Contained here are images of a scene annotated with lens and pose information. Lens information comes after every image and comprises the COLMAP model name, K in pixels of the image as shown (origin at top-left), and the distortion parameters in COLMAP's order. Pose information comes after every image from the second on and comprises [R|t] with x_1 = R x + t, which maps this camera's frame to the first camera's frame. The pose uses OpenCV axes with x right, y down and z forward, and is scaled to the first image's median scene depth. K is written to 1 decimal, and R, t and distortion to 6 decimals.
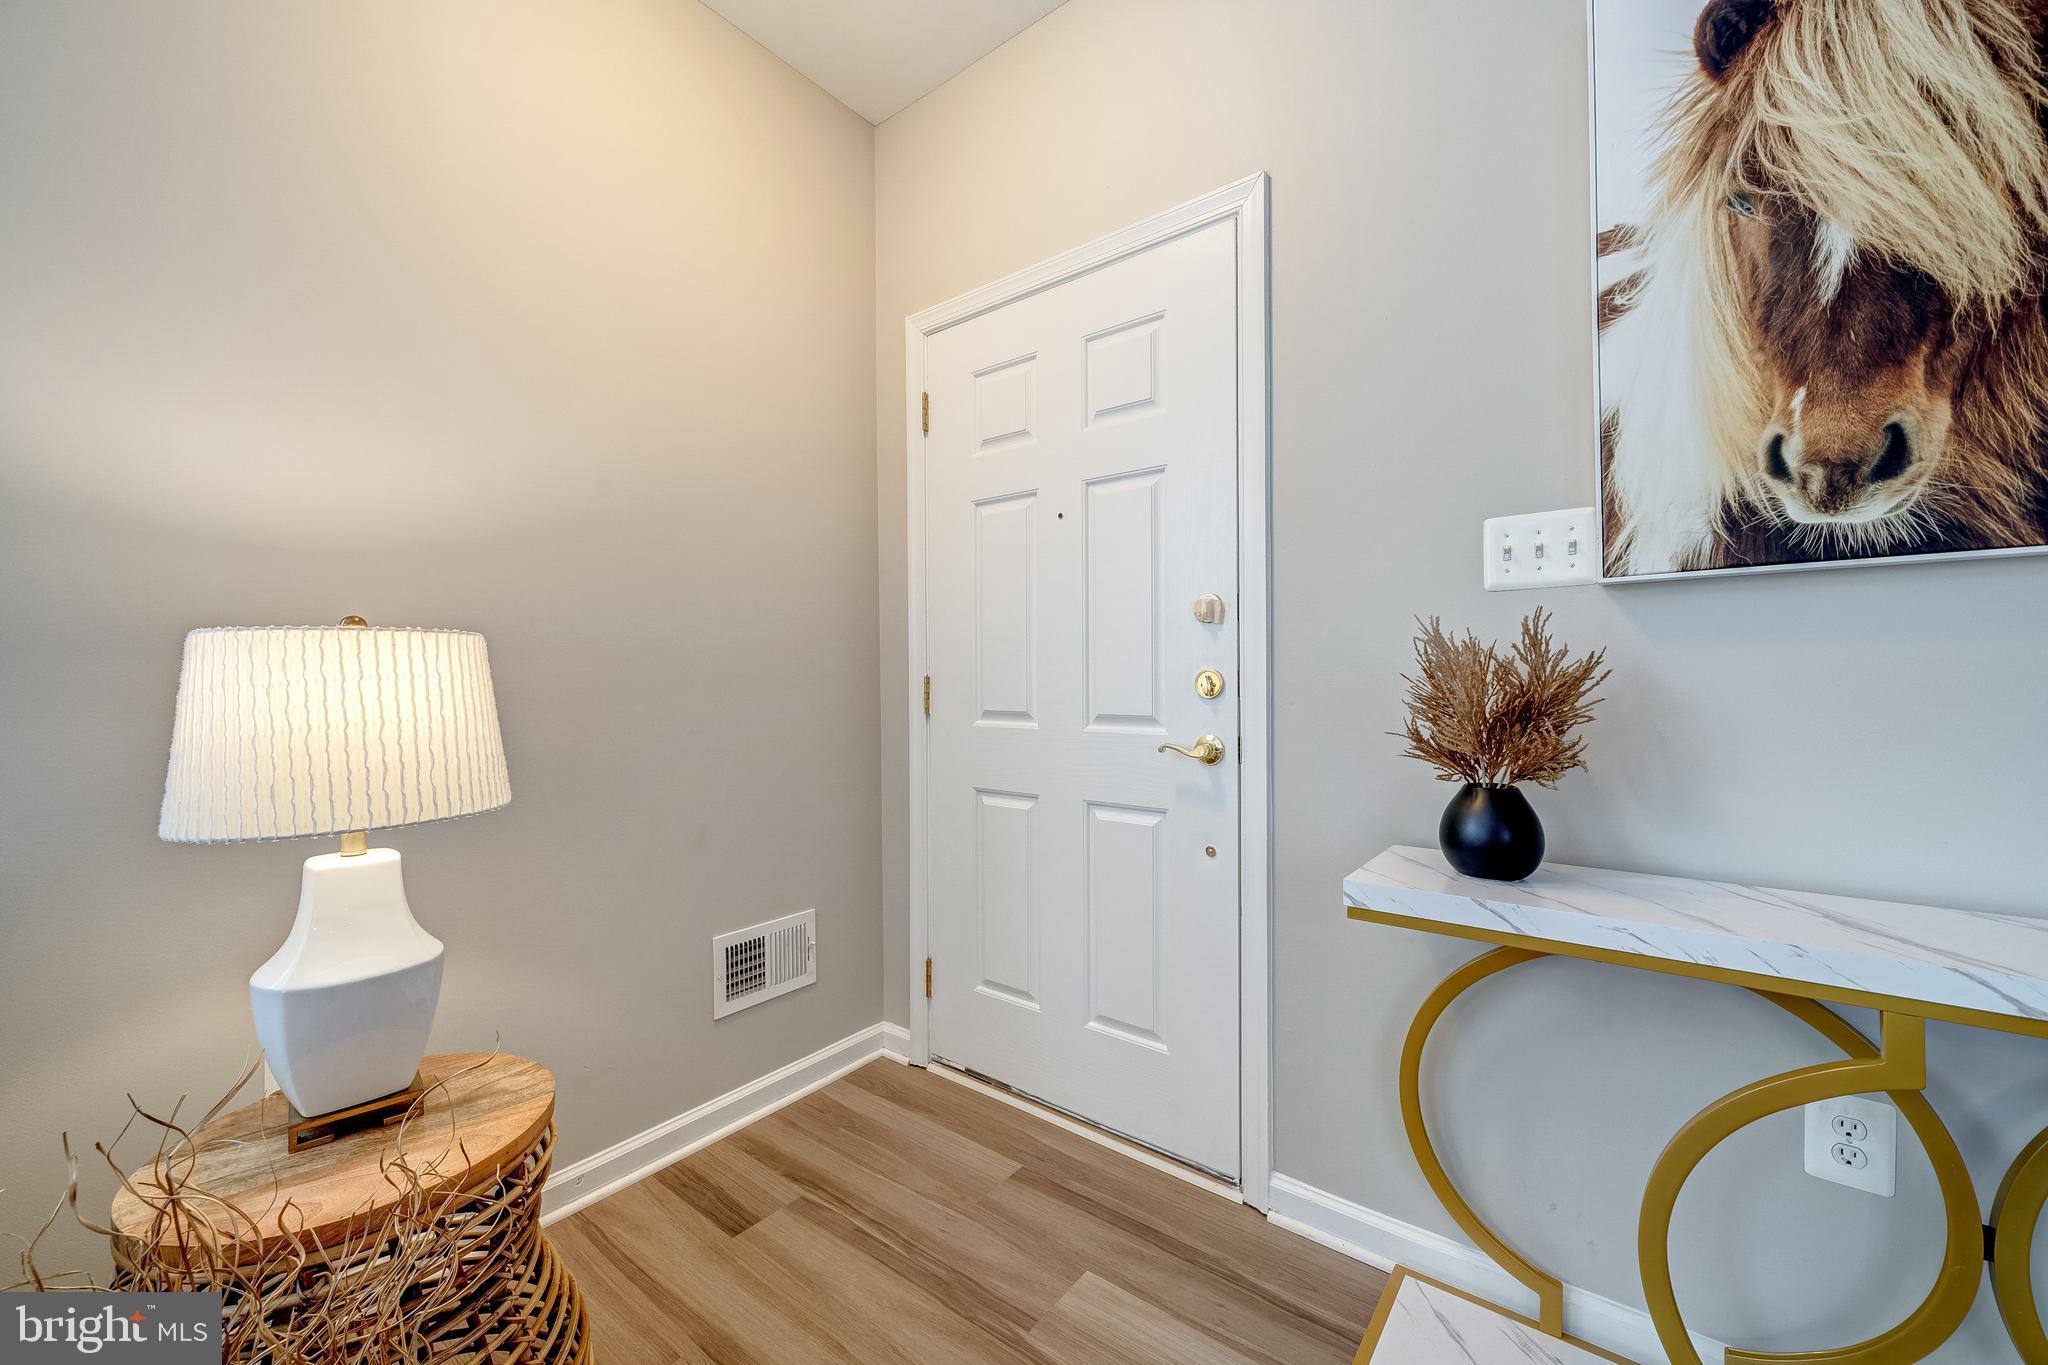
lens RADIAL K [[826.9, 0, 1057.3], [0, 826.9, 682.2], [0, 0, 1]] dist [-0.009166, 0.001796]
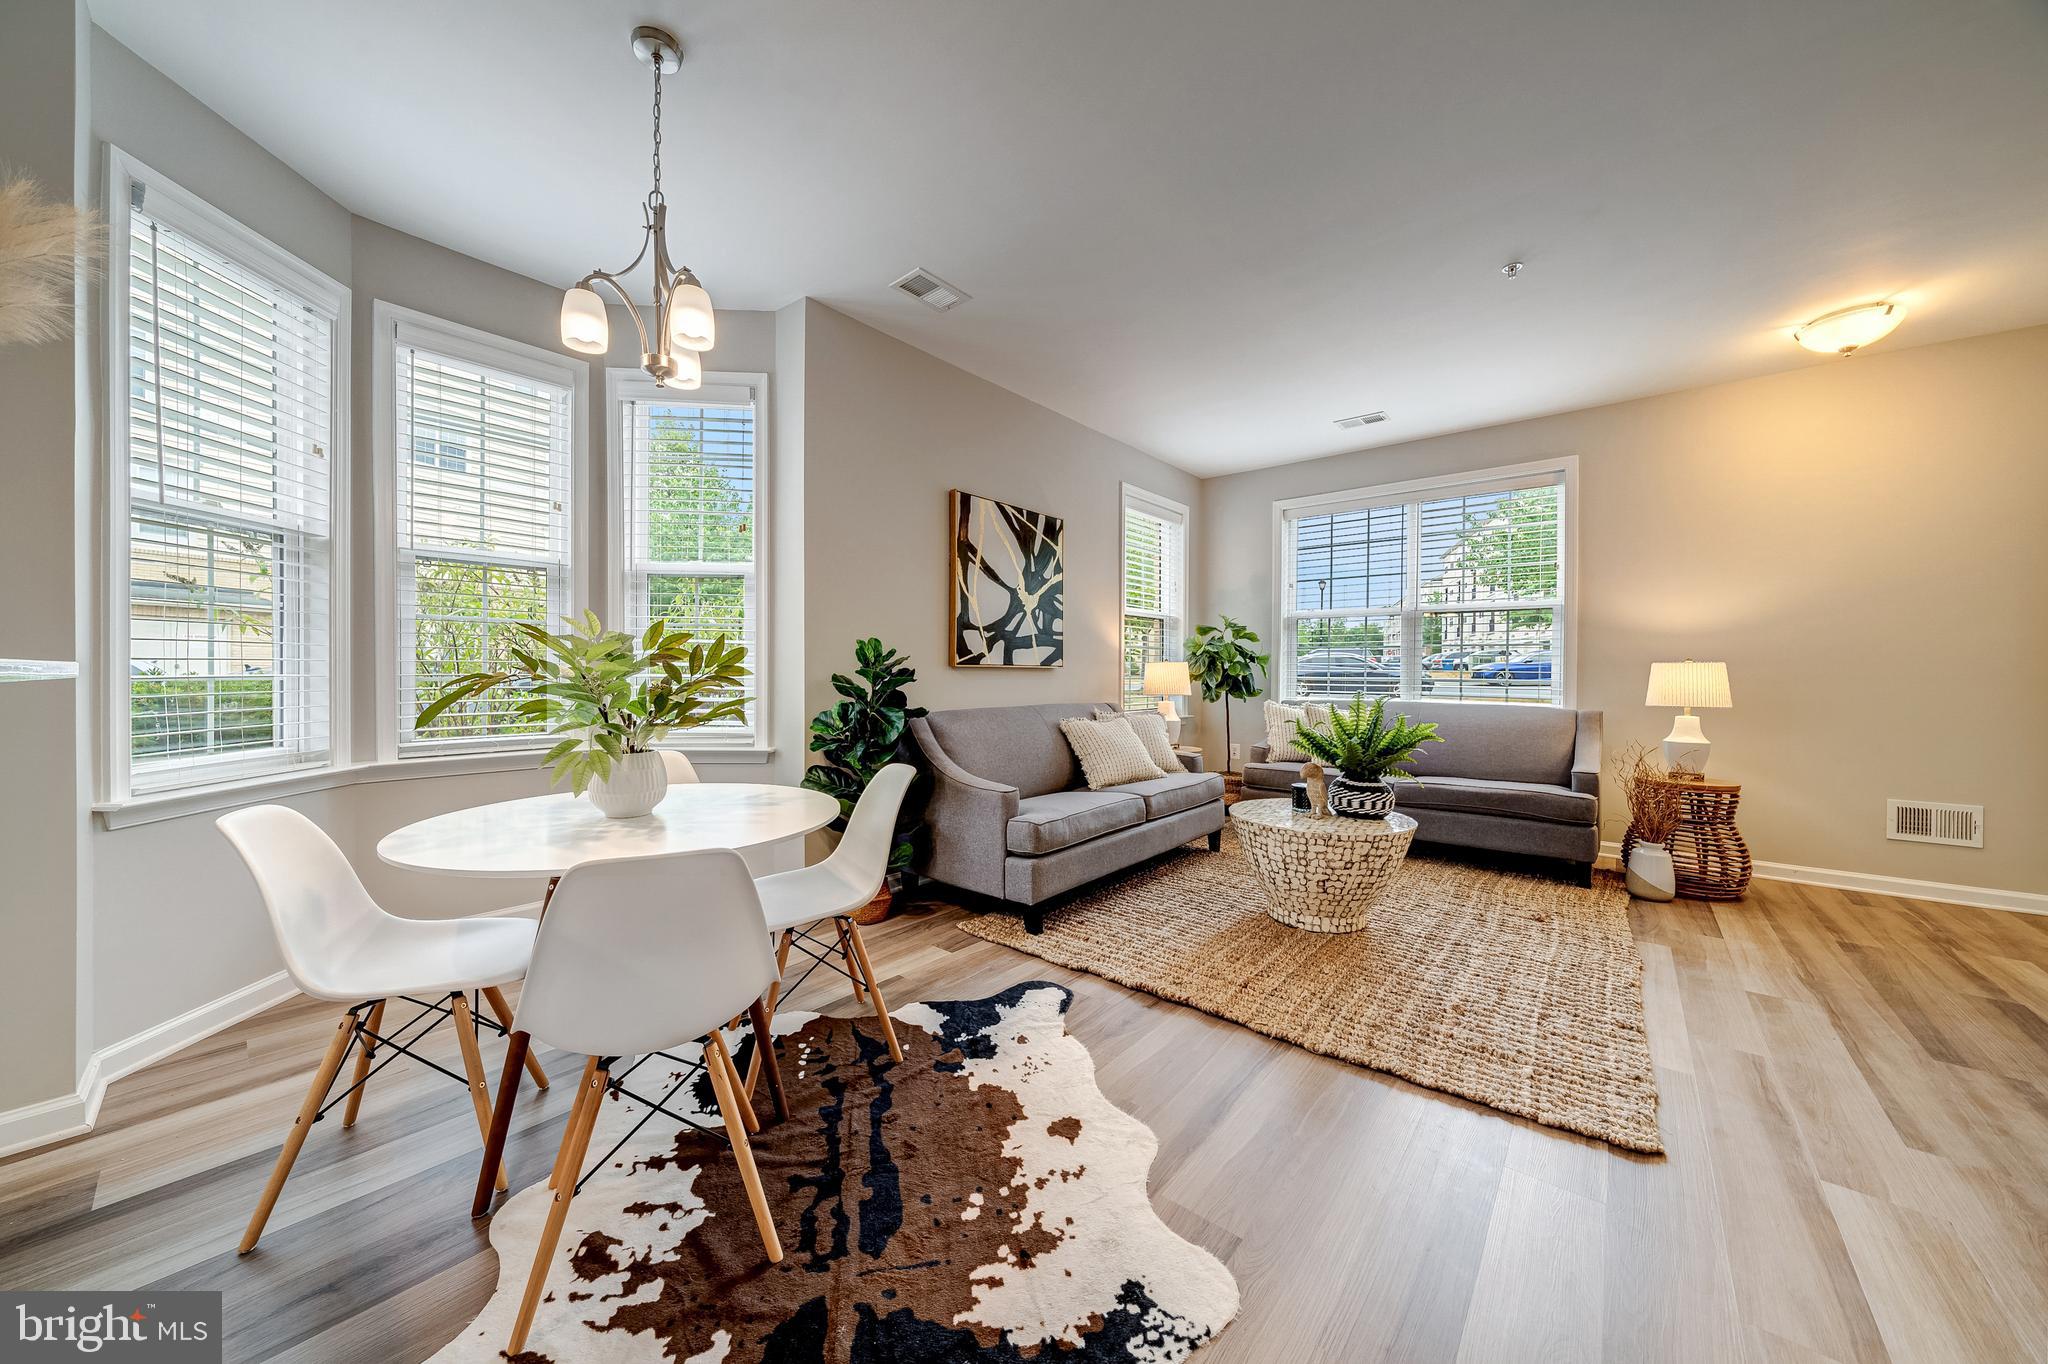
lens RADIAL K [[702.9, 0, 1027.3], [0, 702.9, 679.4], [0, 0, 1]] dist [-0.006645, -0.000163]
pose [[-0.027861, 0.019987, -0.999412, 2.402720], [-0.010399, 0.999740, 0.020283, -0.012254], [0.999558, 0.010958, -0.027646, -1.959953]]
